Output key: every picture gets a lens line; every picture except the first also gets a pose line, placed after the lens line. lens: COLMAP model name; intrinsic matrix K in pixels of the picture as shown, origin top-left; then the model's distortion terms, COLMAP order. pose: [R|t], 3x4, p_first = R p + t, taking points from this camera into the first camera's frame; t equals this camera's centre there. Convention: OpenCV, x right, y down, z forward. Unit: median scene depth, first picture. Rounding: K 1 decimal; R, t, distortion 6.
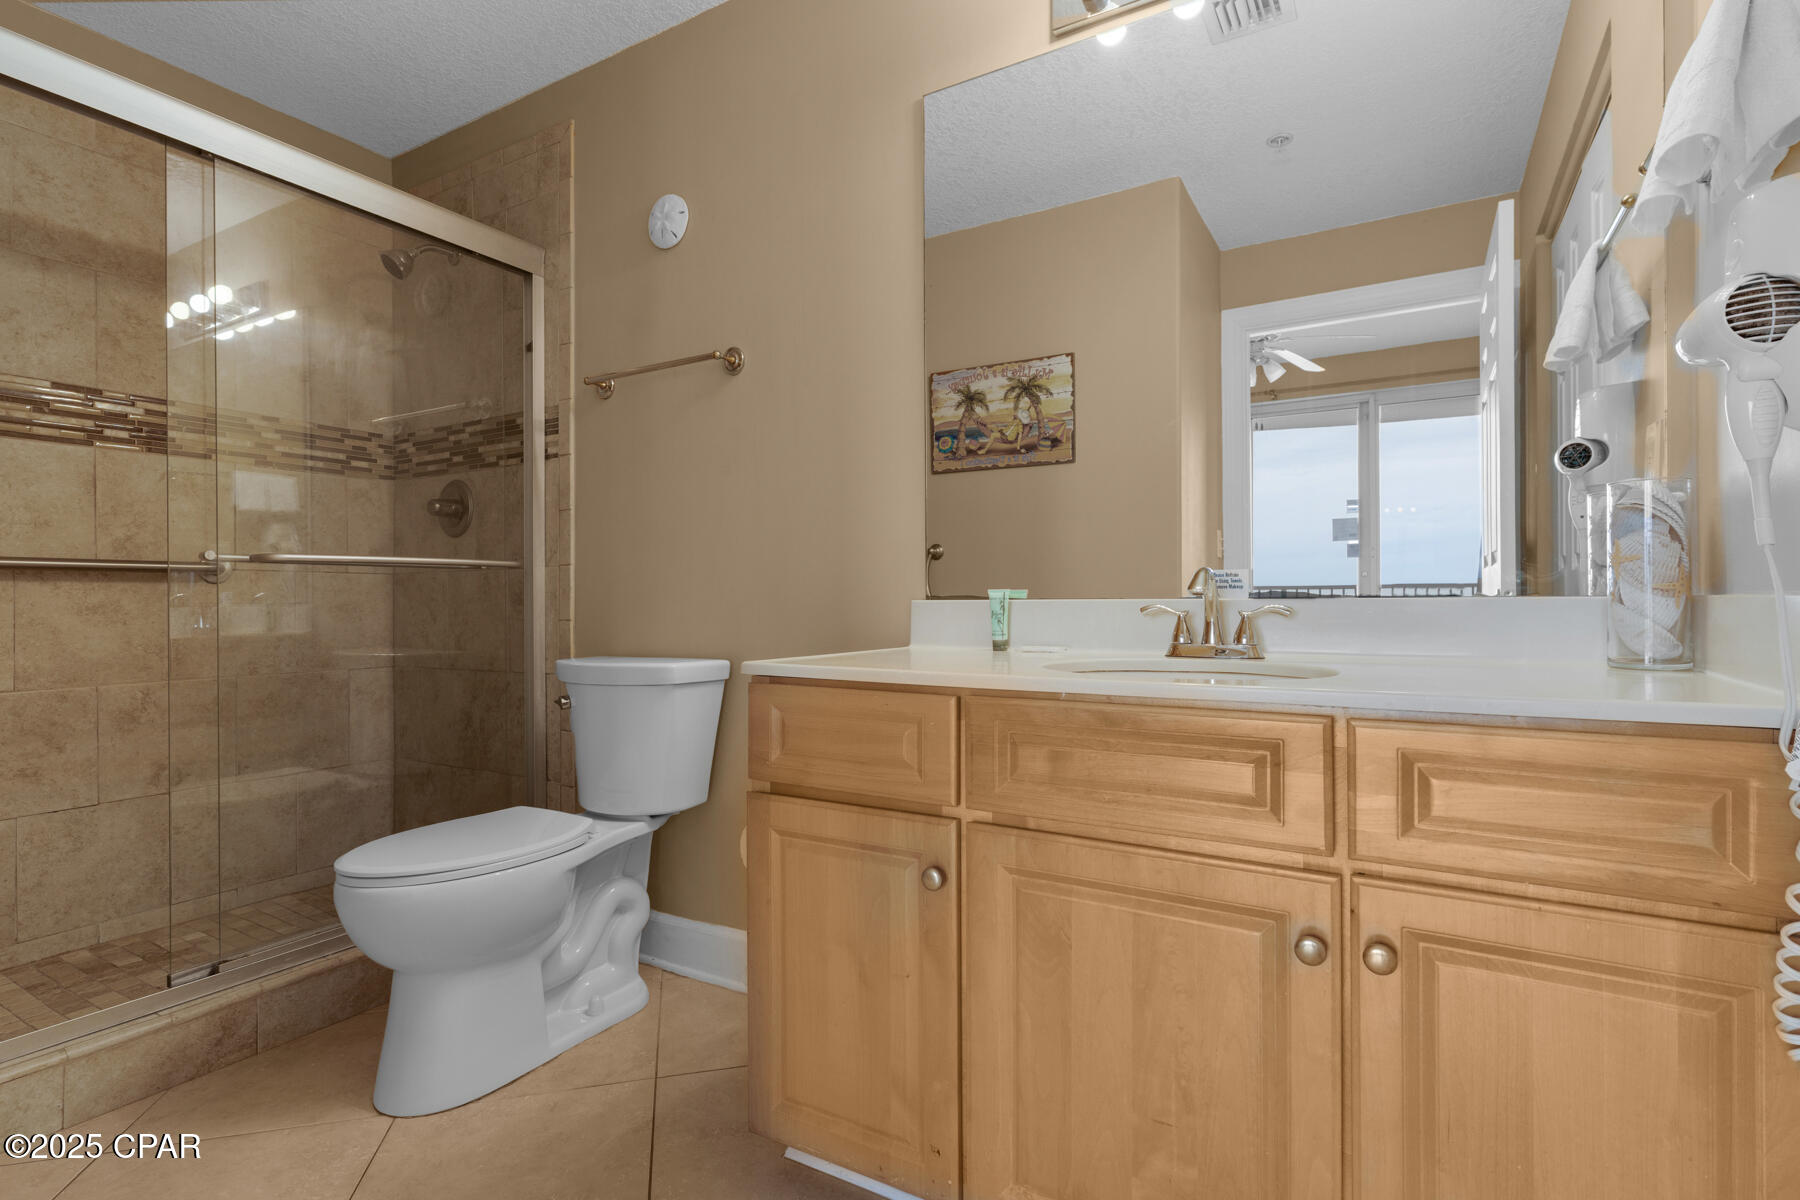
lens RADIAL K [[867.8, 0, 897.4], [0, 867.8, 599.8], [0, 0, 1]] dist [0.005368, -0.001384]
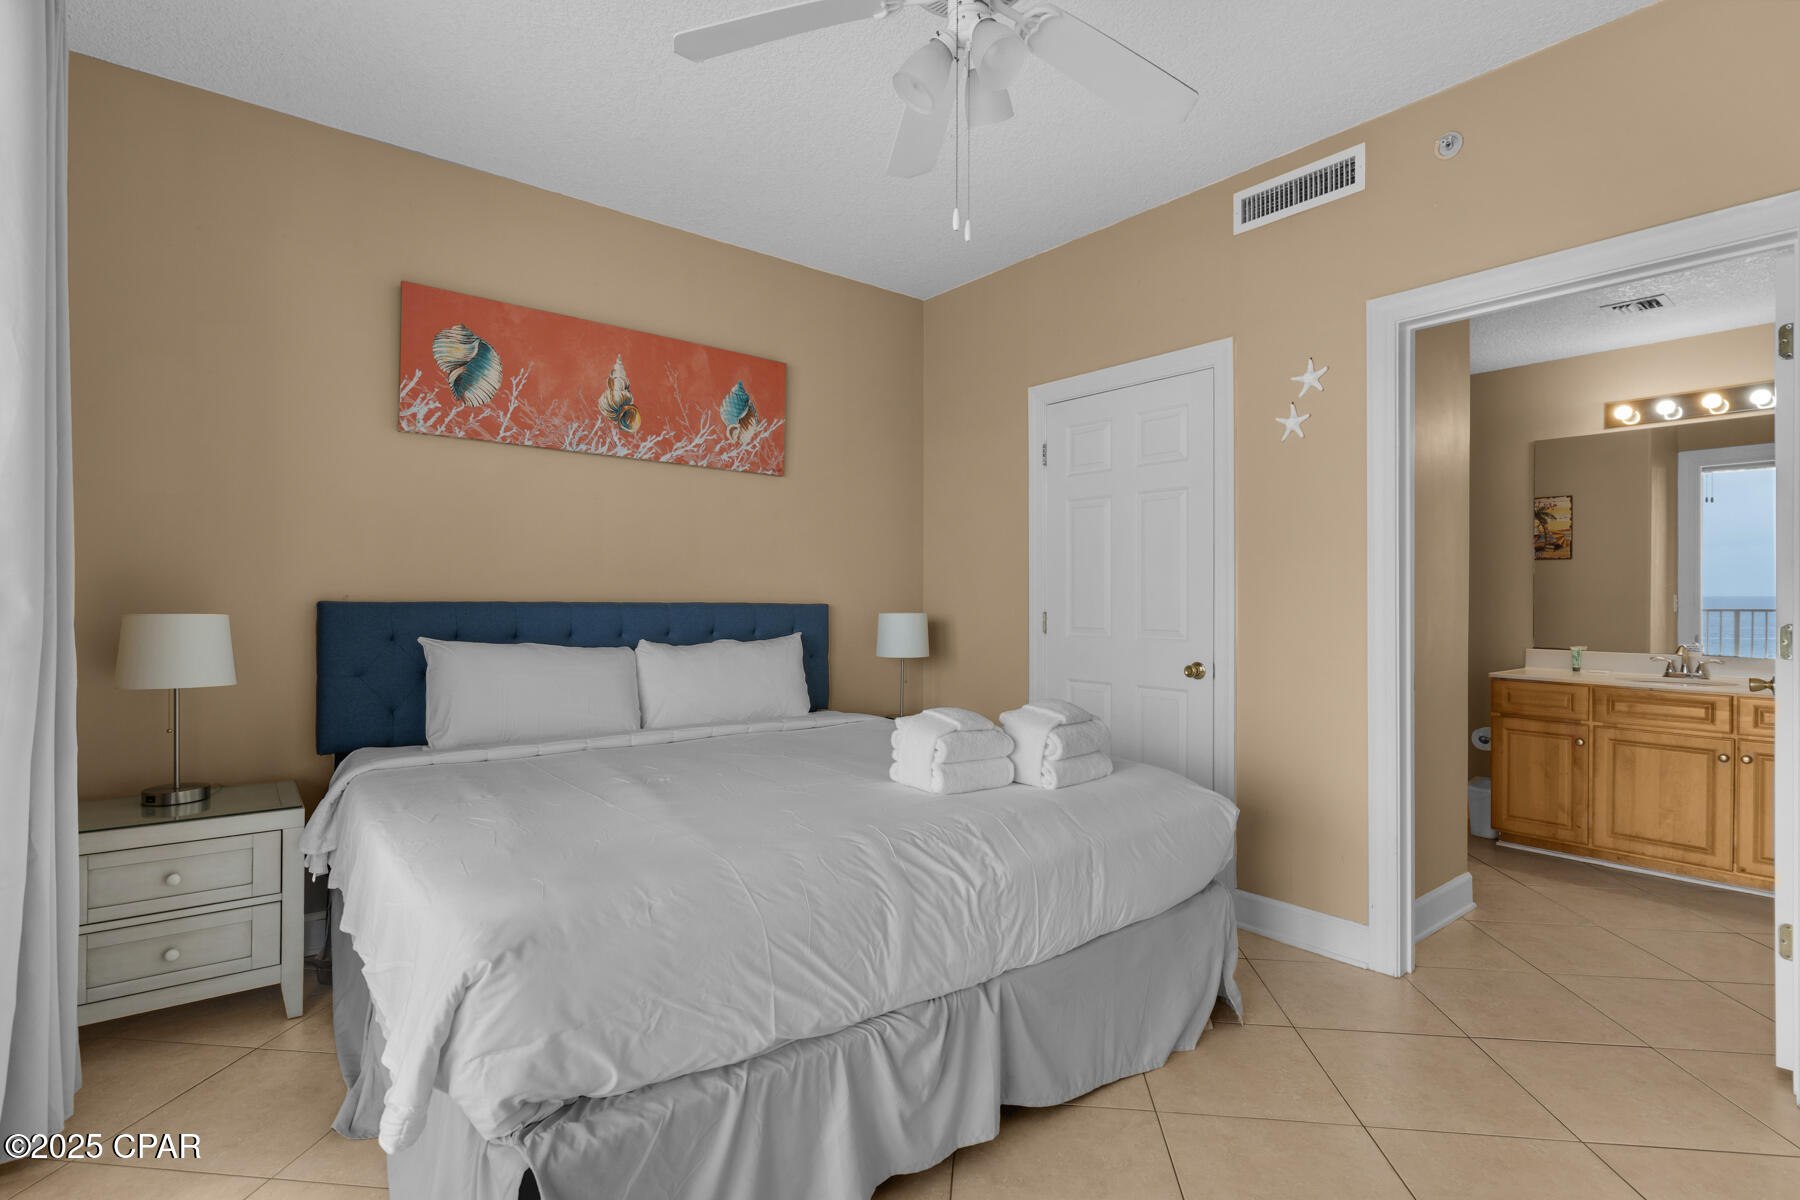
lens RADIAL K [[867.8, 0, 897.2], [0, 867.8, 593.9], [0, 0, 1]] dist [0.005368, -0.001384]
pose [[0.937438, 0.009471, -0.348024, -1.206430], [-0.010148, 0.999948, -0.000123, -0.205376], [0.348005, 0.003647, 0.937486, -2.901462]]
